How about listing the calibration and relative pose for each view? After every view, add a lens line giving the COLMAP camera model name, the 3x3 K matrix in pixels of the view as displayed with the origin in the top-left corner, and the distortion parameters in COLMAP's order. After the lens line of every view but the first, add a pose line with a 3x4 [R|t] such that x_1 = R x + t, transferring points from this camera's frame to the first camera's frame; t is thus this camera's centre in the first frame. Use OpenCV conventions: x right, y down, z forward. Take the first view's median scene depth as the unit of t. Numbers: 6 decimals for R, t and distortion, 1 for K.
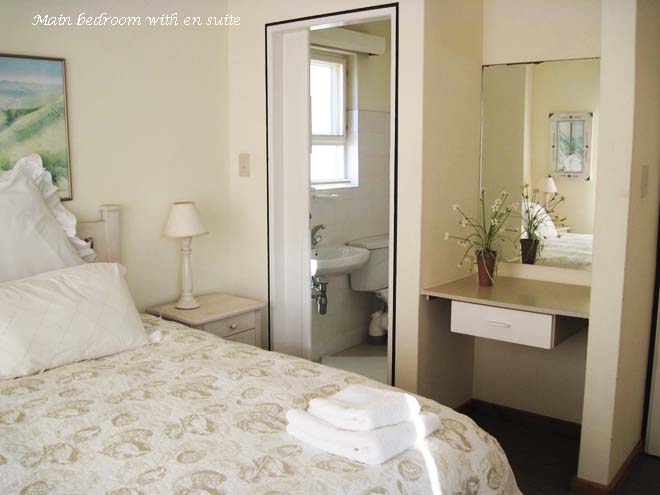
lens RADIAL K [[680.5, 0, 330.0], [0, 680.5, 247.5], [0, 0, 1]] dist [-0.160585, 0.001192]
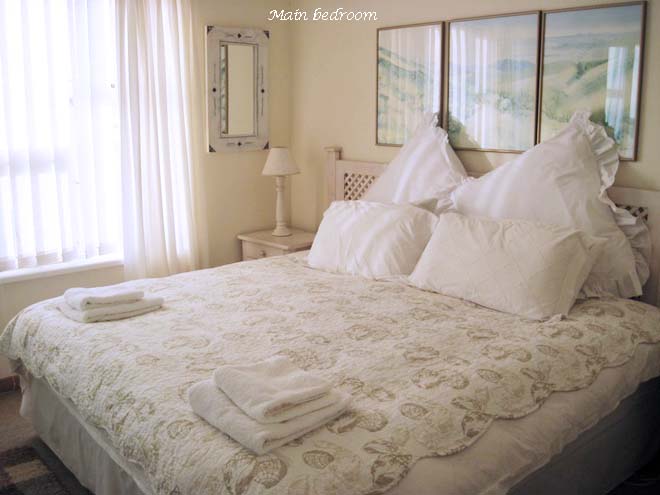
lens RADIAL K [[651.9, 0, 330.0], [0, 651.9, 247.5], [0, 0, 1]] dist [-0.094800, -0.007554]
pose [[-0.183990, 0.202467, -0.961850, 0.589926], [-0.137723, 0.963592, 0.229178, -0.109708], [0.973232, 0.174635, -0.149407, 0.825168]]
